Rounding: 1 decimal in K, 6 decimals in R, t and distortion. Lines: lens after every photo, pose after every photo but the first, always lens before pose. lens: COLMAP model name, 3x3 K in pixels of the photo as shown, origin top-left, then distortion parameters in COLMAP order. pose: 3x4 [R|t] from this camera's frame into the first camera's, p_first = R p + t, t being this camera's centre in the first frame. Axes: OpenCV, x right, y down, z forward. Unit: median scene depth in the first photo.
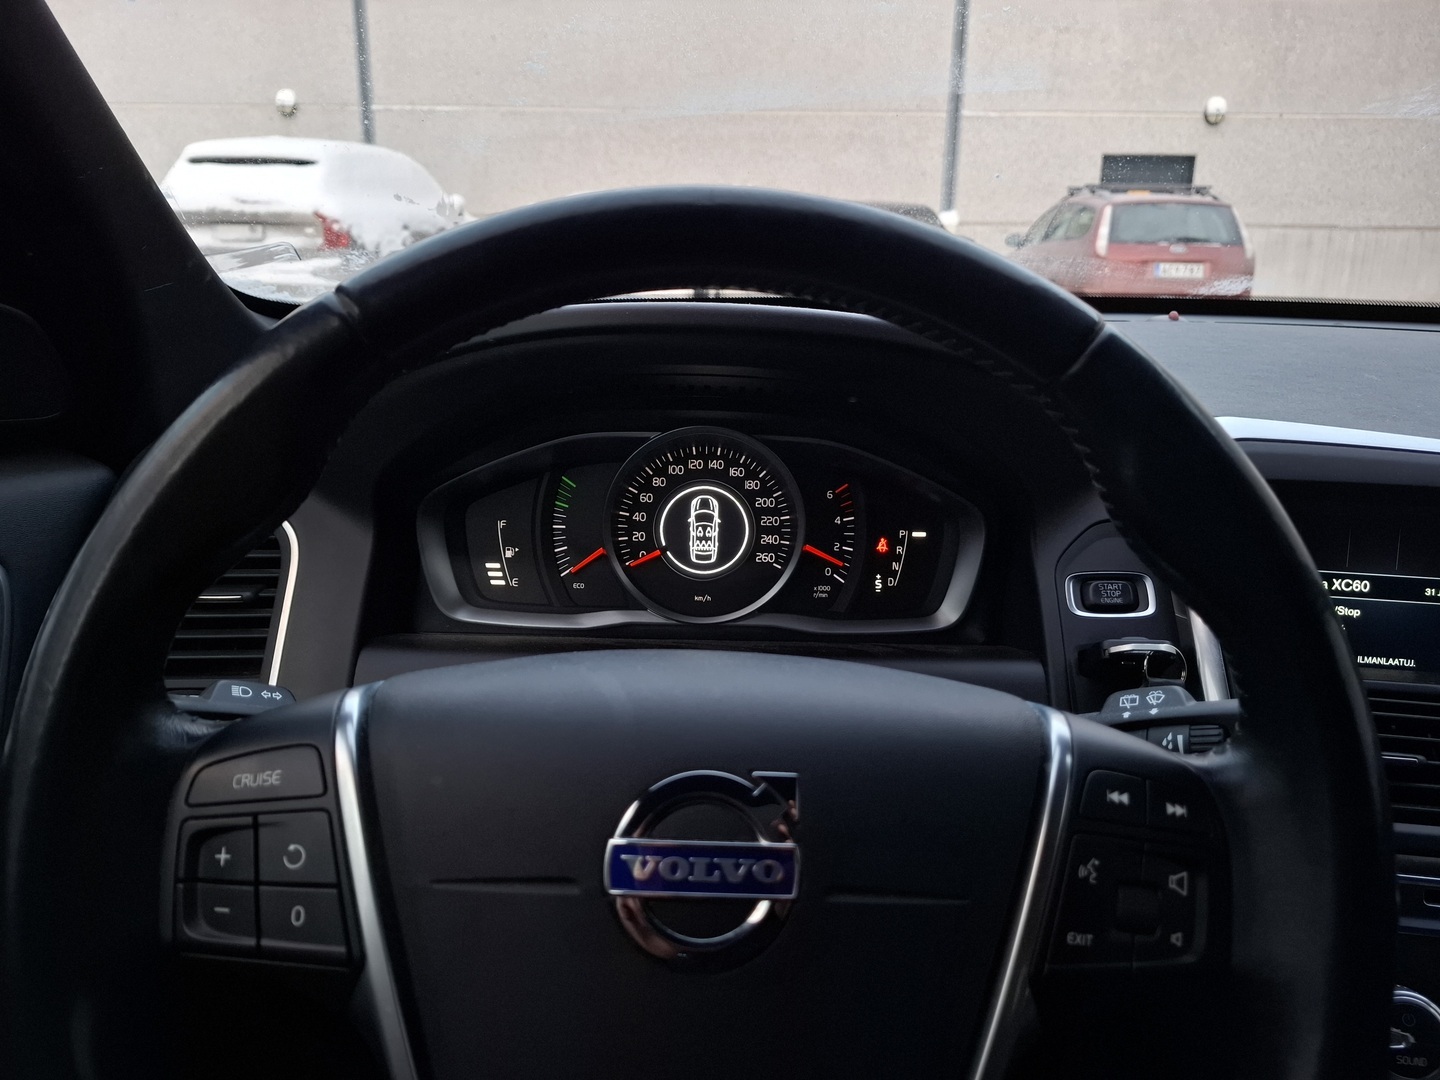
lens RADIAL K [[1014.9, 0, 744.8], [0, 1014.9, 543.8], [0, 0, 1]] dist [0.043674, -0.047501]
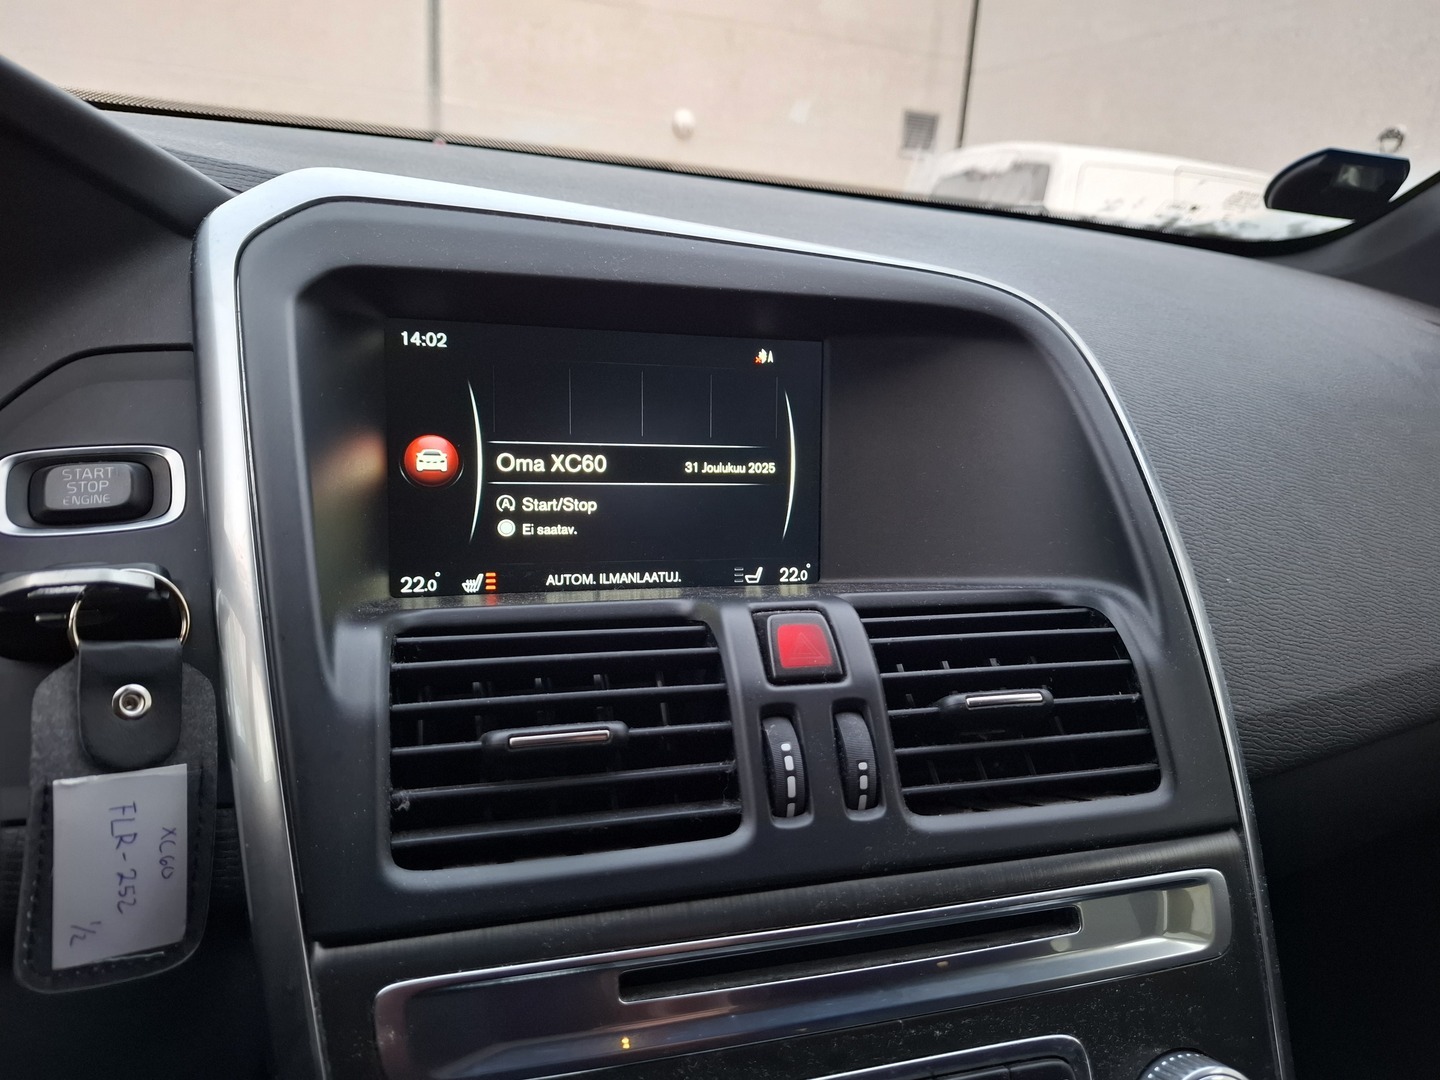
lens RADIAL K [[1014.9, 0, 744.8], [0, 1014.9, 543.8], [0, 0, 1]] dist [0.043674, -0.047501]
pose [[0.898202, -0.075139, 0.433112, 0.407806], [0.076726, 0.996956, 0.013842, 0.089356], [-0.432834, 0.020798, 0.901234, 0.390153]]
